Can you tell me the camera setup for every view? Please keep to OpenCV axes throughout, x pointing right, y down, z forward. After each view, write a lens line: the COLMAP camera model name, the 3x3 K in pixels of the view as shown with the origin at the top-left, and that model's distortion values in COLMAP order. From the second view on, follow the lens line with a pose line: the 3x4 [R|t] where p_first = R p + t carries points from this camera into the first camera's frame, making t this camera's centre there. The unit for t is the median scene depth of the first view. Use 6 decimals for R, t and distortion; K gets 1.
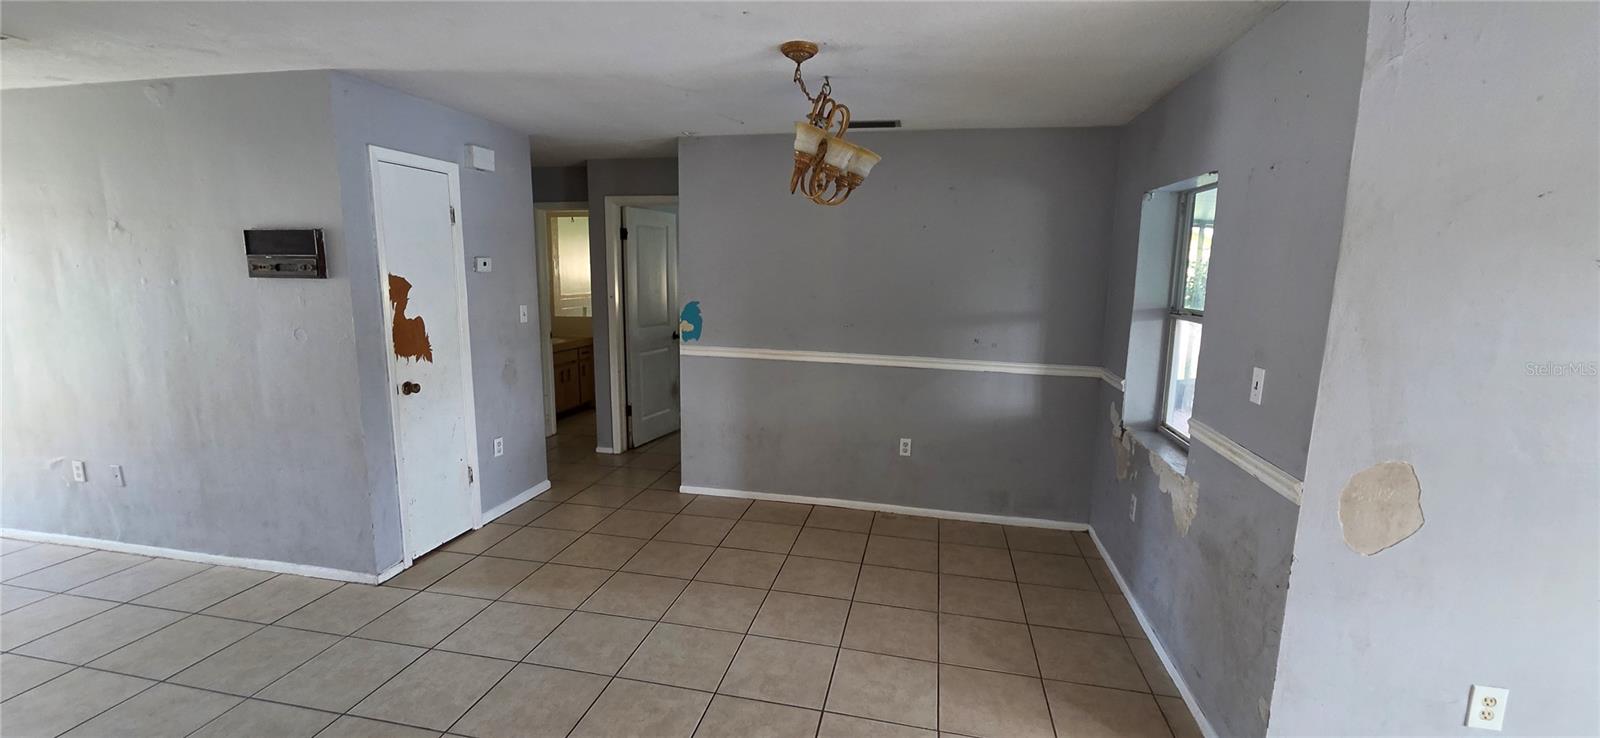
lens RADIAL K [[655.9, 0, 804.3], [0, 655.9, 368.4], [0, 0, 1]] dist [-0.001663, -0.000332]
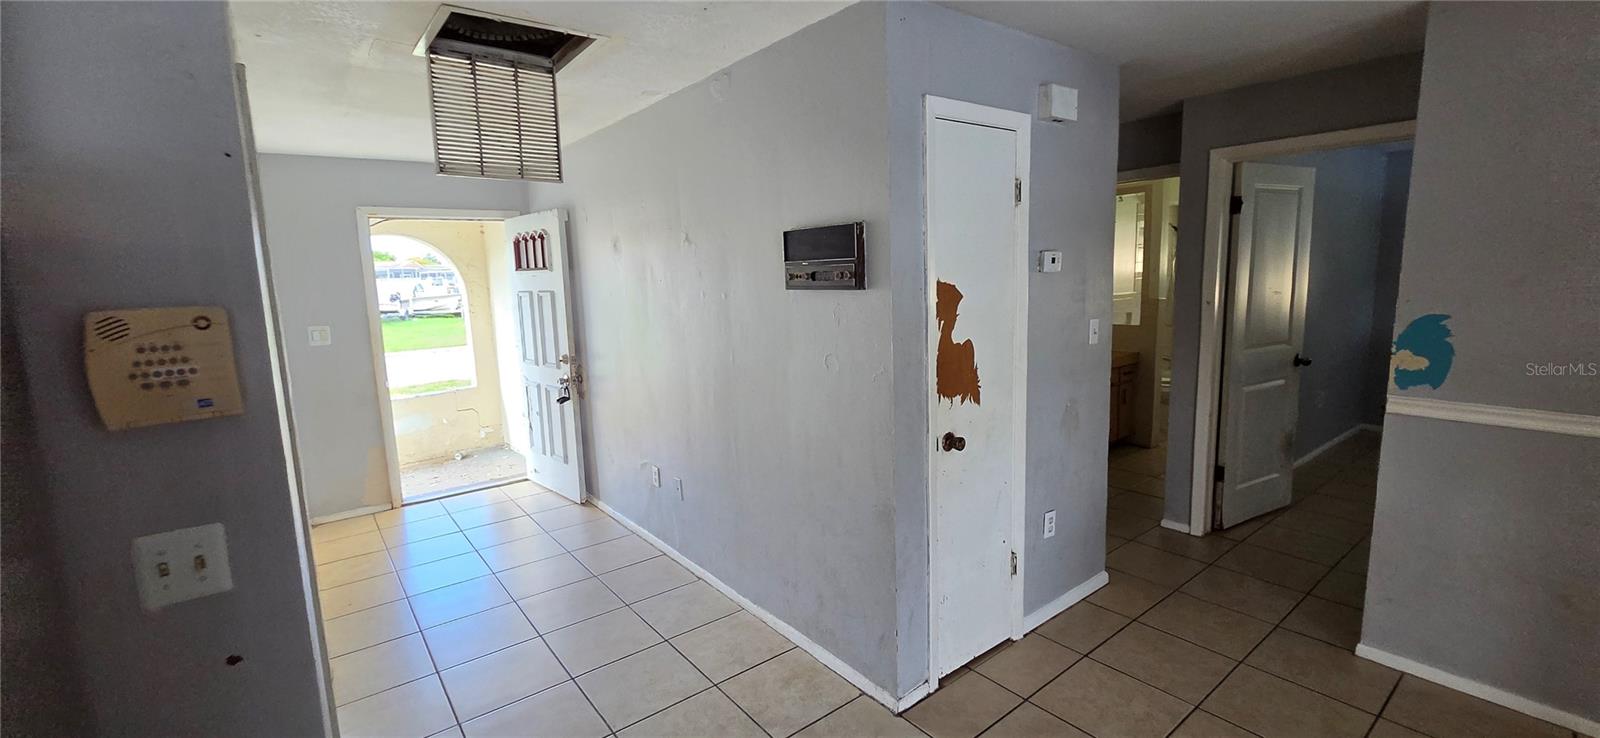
lens RADIAL K [[658.9, 0, 795.6], [0, 658.9, 371.2], [0, 0, 1]] dist [-0.003246, -0.000139]
pose [[0.759720, 0.061585, -0.647327, -0.264648], [-0.054761, 0.998028, 0.030681, -0.055711], [0.647940, 0.012140, 0.761594, 0.338195]]
